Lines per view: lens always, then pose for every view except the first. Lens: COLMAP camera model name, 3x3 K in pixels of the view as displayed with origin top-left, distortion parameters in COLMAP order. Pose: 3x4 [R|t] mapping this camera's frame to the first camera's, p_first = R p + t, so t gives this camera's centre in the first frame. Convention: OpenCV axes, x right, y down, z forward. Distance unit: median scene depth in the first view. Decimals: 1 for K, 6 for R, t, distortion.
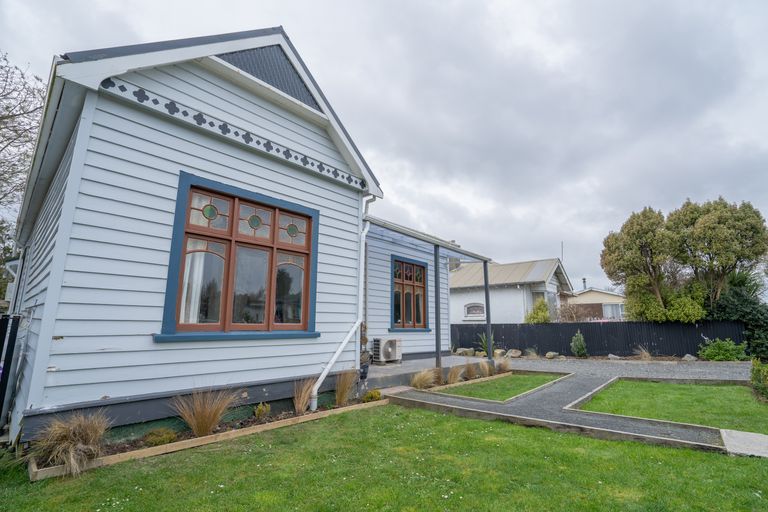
lens RADIAL K [[352.9, 0, 383.0], [0, 352.9, 255.2], [0, 0, 1]] dist [-0.043939, 0.003995]
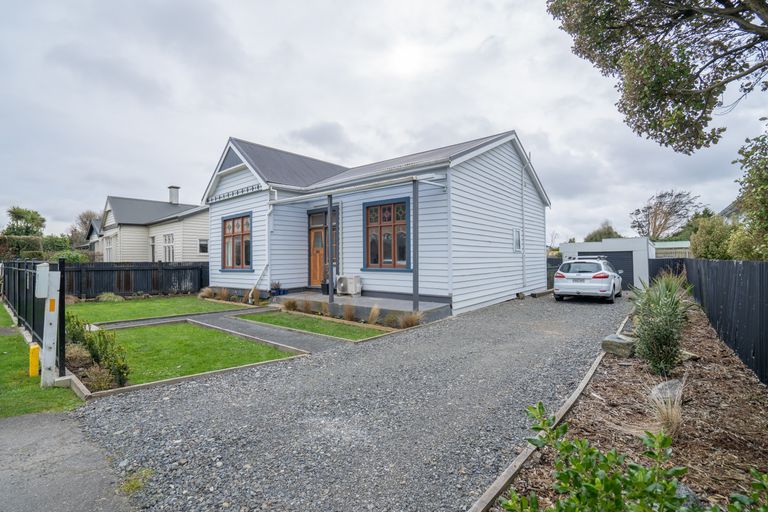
lens RADIAL K [[352.9, 0, 382.9], [0, 352.9, 255.7], [0, 0, 1]] dist [-0.043939, 0.003995]
pose [[0.038285, -0.018350, -0.999098, 1.264105], [0.206535, 0.978387, -0.010055, 0.205713], [0.977690, -0.205964, 0.041248, 1.088408]]
